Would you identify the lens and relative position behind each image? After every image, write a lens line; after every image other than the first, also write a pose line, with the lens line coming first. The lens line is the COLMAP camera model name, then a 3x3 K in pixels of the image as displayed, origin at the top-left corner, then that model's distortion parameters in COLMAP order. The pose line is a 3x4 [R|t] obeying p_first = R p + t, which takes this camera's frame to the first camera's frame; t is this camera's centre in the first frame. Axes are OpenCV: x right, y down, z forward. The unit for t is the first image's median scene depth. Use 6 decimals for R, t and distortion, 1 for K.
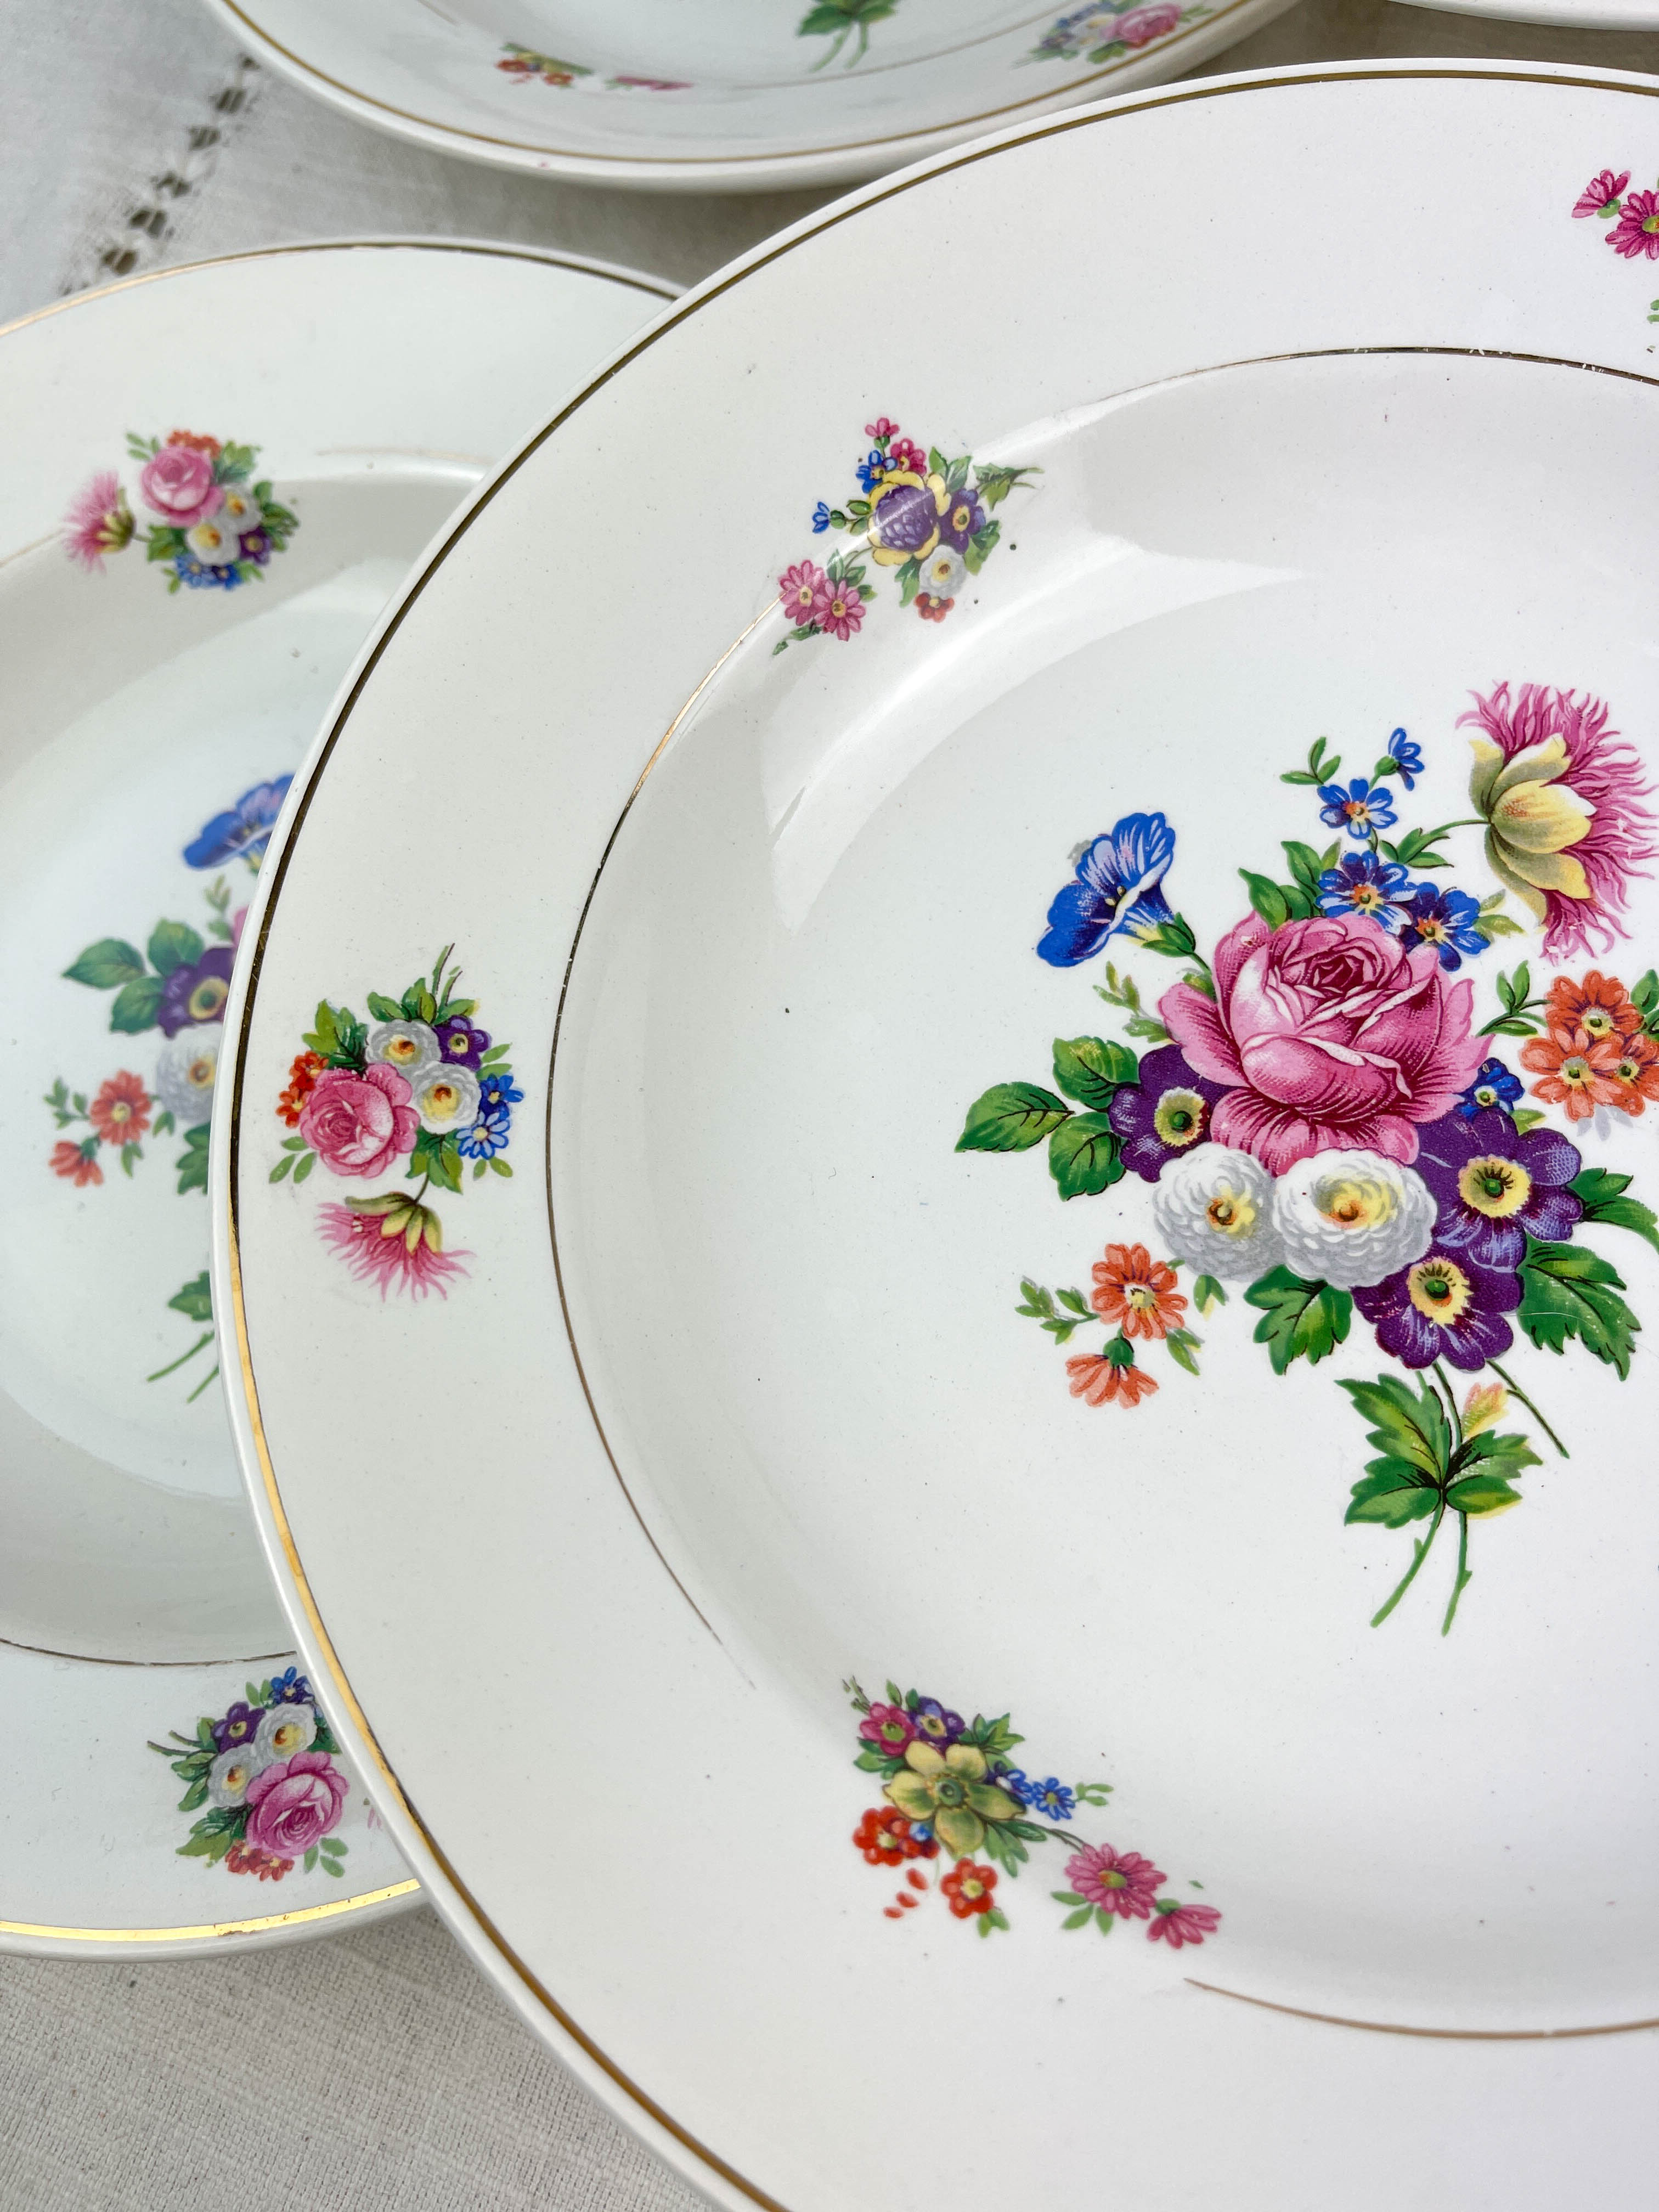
lens RADIAL K [[1717.5, 0, 832.0], [0, 1717.5, 1120.2], [0, 0, 1]] dist [0.017652, -0.066362]
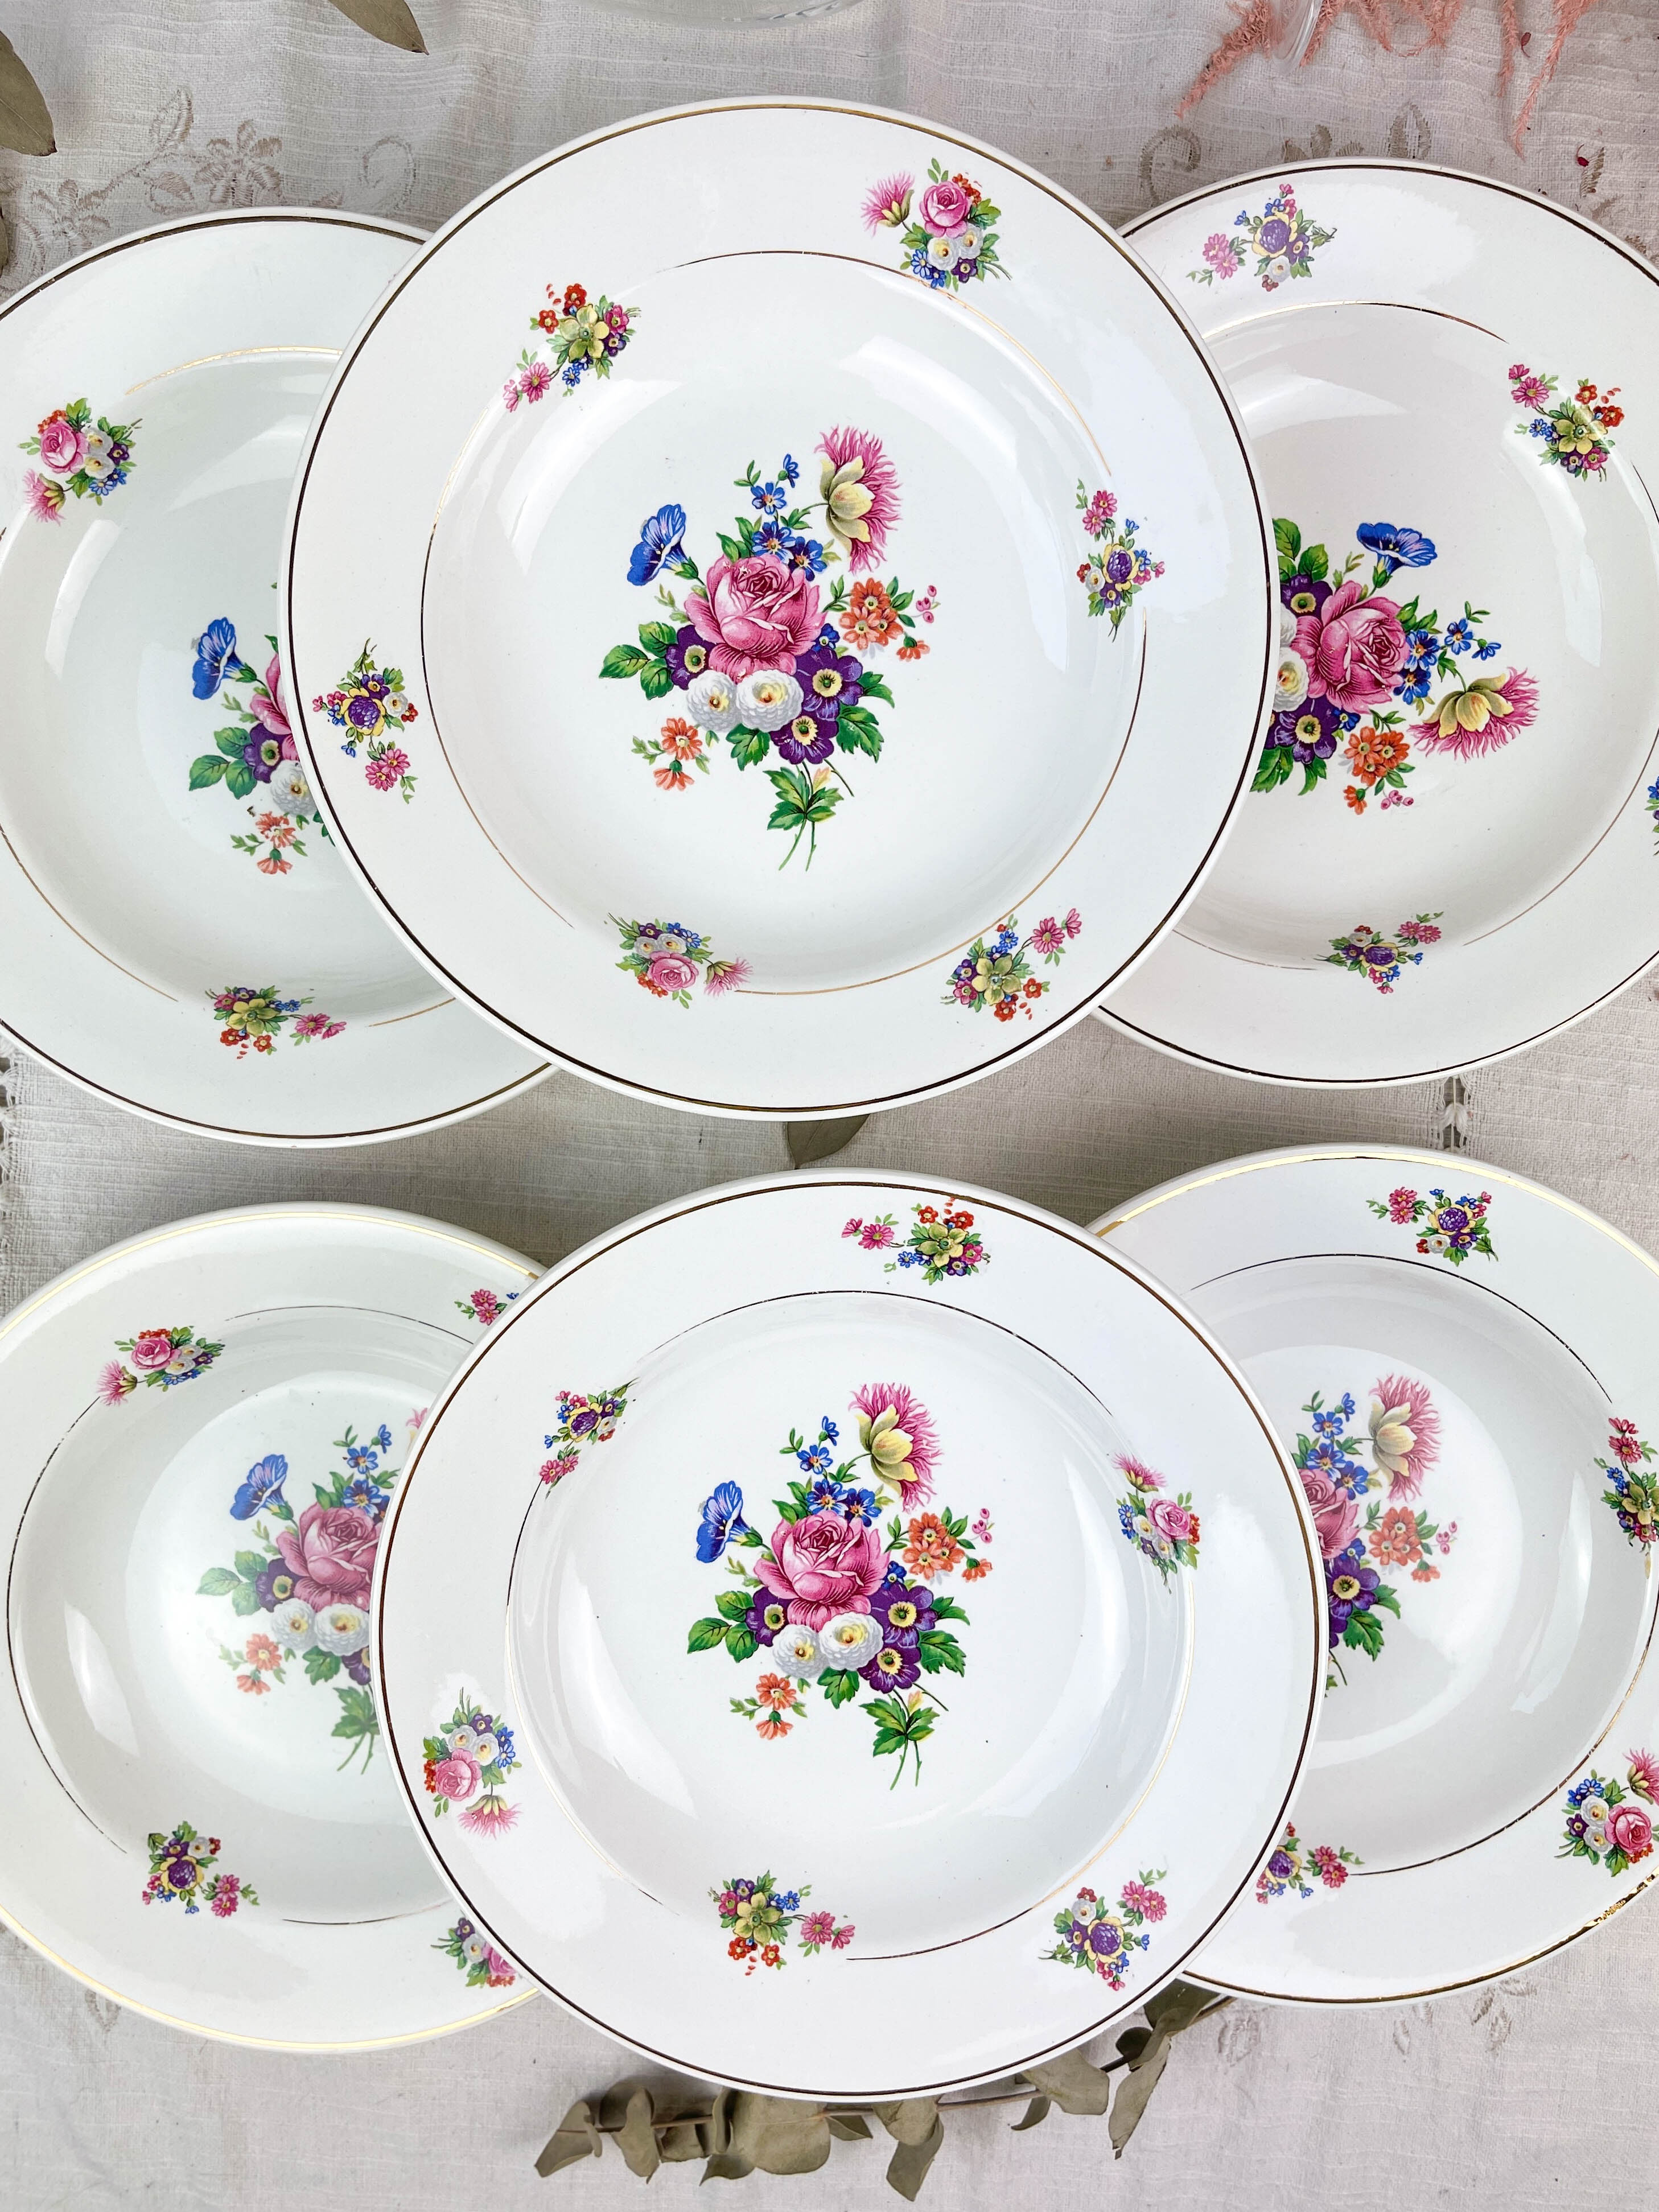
lens RADIAL K [[1744.5, 0, 829.5], [0, 1744.5, 1106.0], [0, 0, 1]] dist [0.040960, -0.078286]
pose [[0.947737, -0.302177, 0.102393, 0.242297], [0.241085, 0.888463, 0.390528, -1.567731], [-0.208981, -0.345432, 0.914879, -0.992341]]
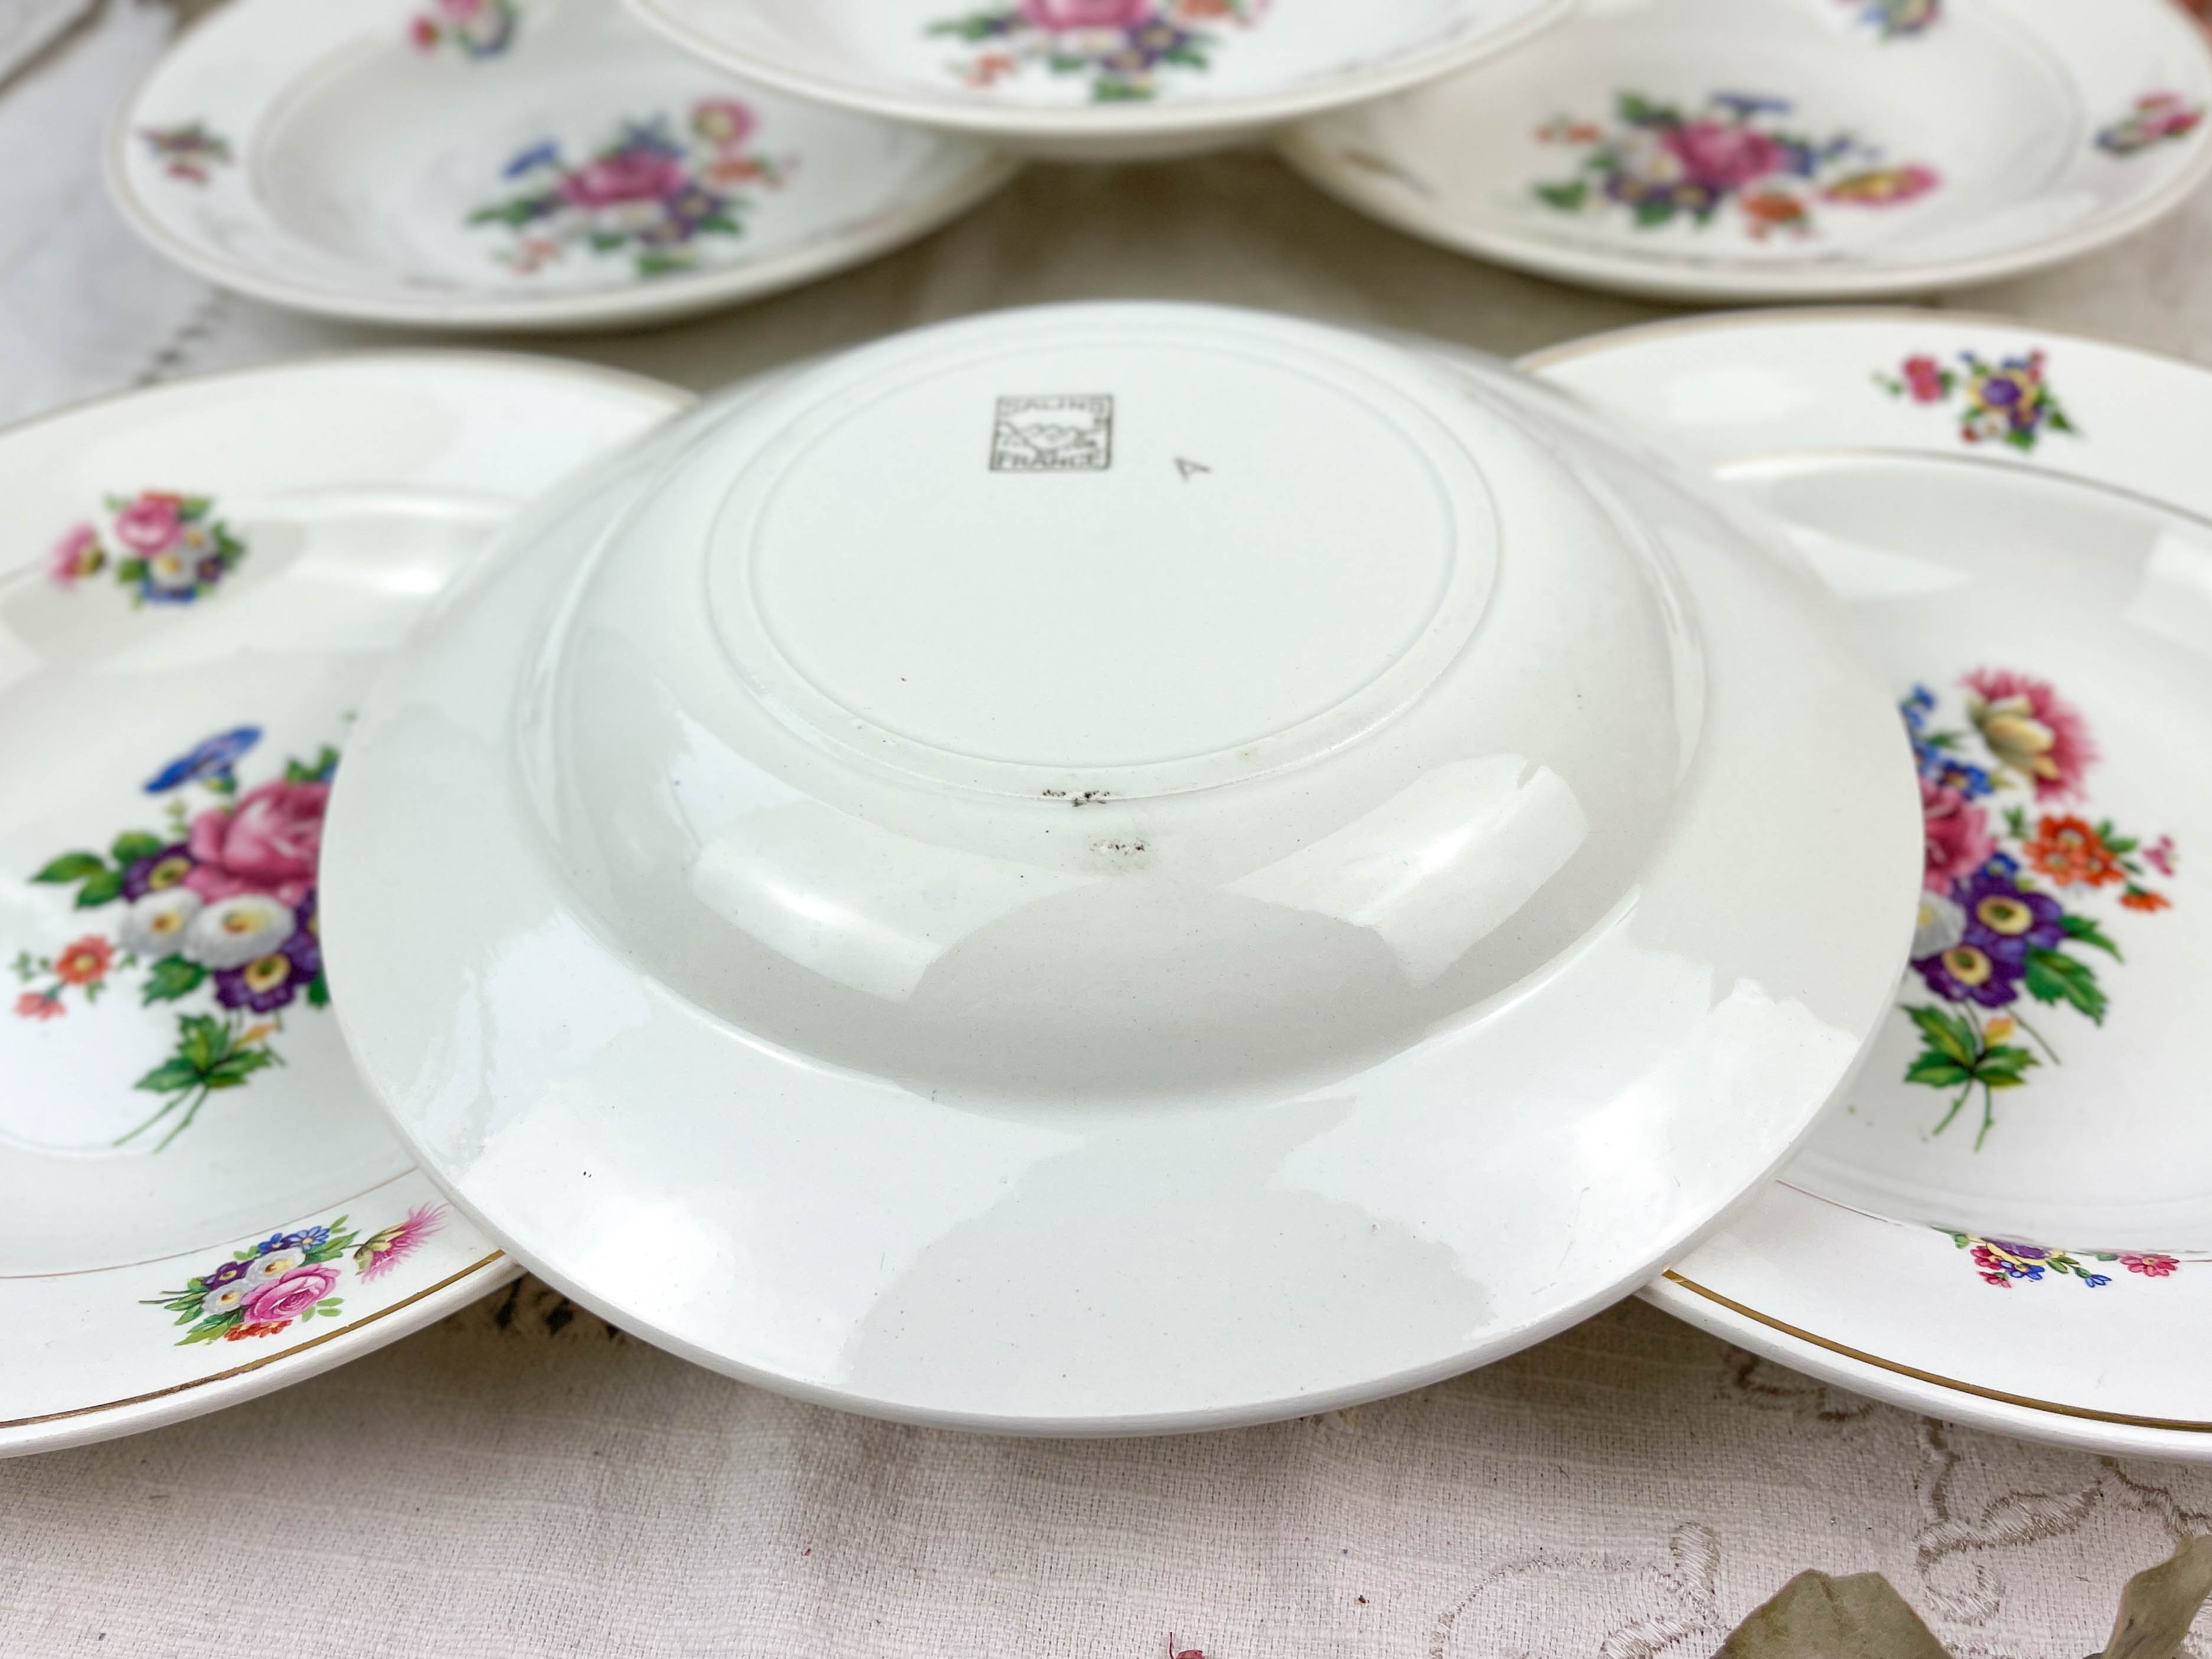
lens RADIAL K [[1799.7, 0, 1107.5], [0, 1799.7, 926.9], [0, 0, 1]] dist [0.064151, -0.107328]
pose [[0.970061, -0.104333, 0.219308, -0.030217], [0.184961, 0.902592, -0.388738, 0.739163], [-0.157388, 0.417663, 0.894867, -0.235883]]
